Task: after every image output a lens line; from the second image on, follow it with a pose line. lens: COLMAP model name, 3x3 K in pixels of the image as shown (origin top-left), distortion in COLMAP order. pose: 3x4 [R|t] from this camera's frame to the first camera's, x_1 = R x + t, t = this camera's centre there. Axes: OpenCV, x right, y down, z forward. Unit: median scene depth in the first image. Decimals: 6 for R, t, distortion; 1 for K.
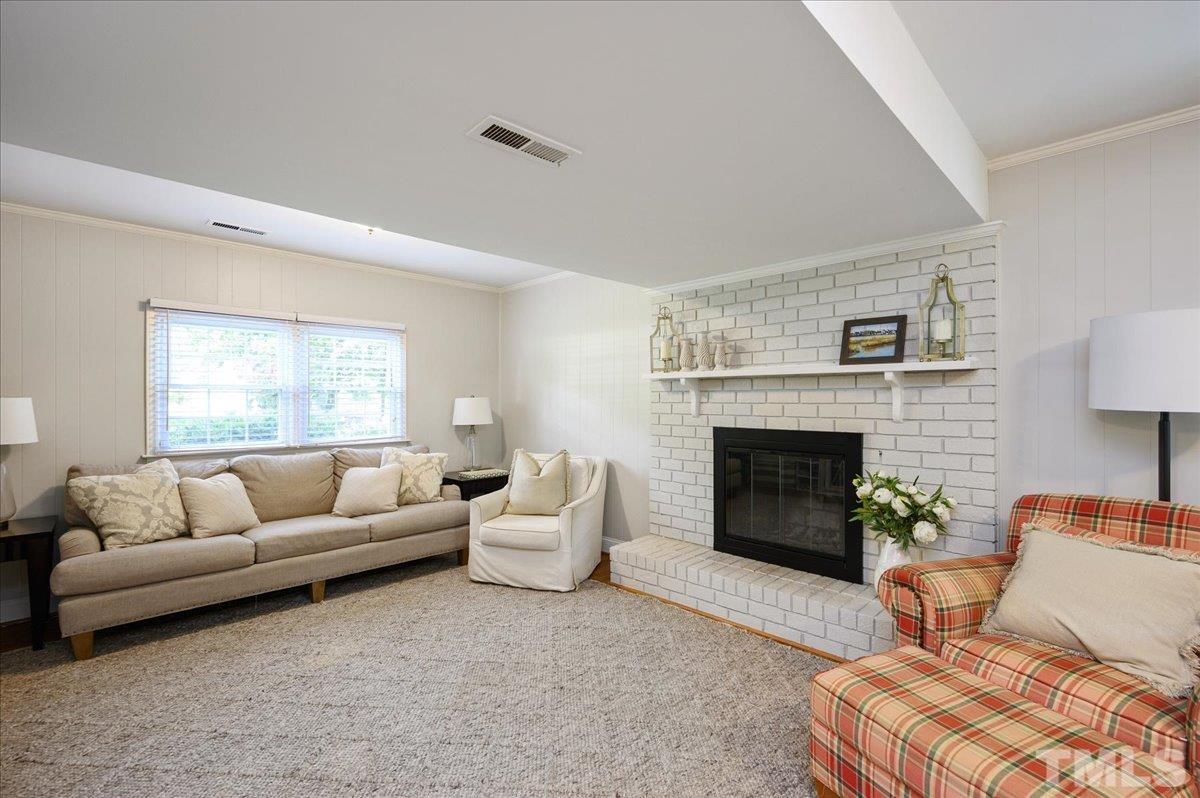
lens RADIAL K [[530.0, 0, 600.0], [0, 530.0, 399.0], [0, 0, 1]] dist [0.007847, 0.000387]
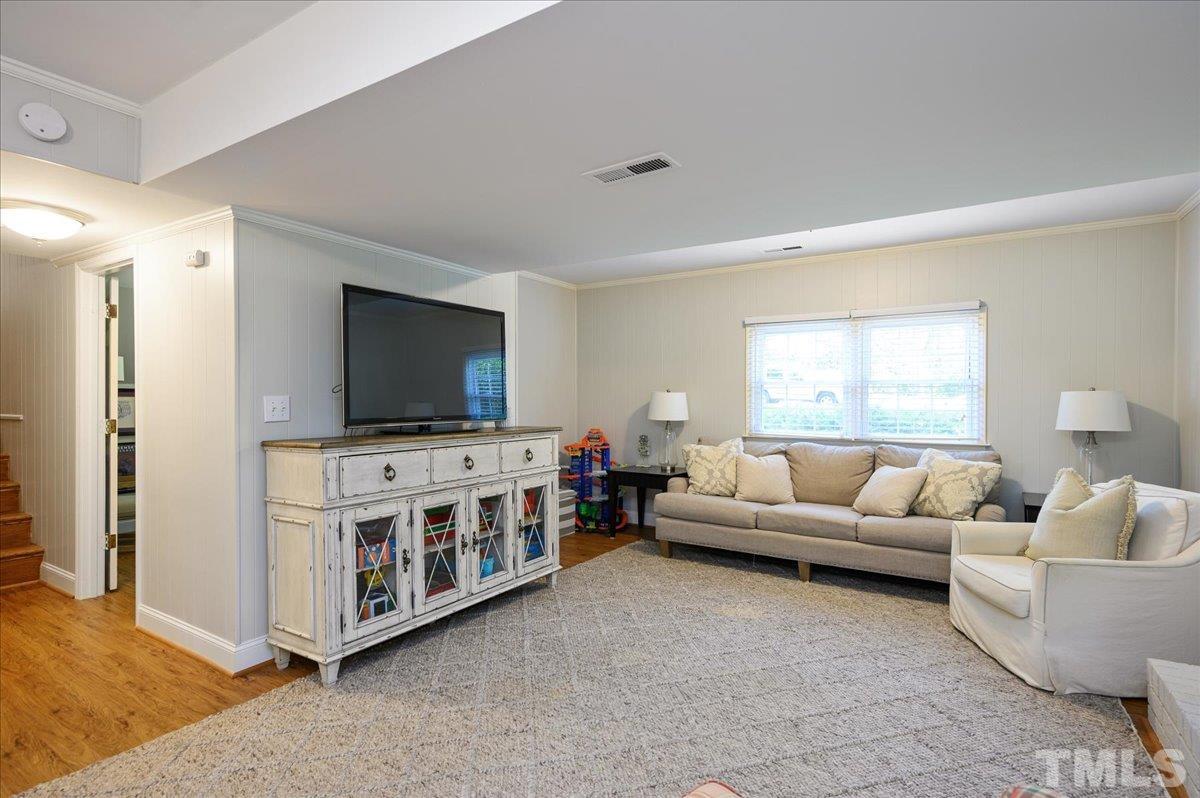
lens RADIAL K [[597.5, 0, 600.0], [0, 597.5, 399.0], [0, 0, 1]] dist [-0.000276, -0.000616]
pose [[0.219514, 0.010762, -0.975550, 0.567624], [0.001483, 0.999934, 0.011364, -0.003248], [0.975608, -0.003941, 0.219483, 0.331084]]
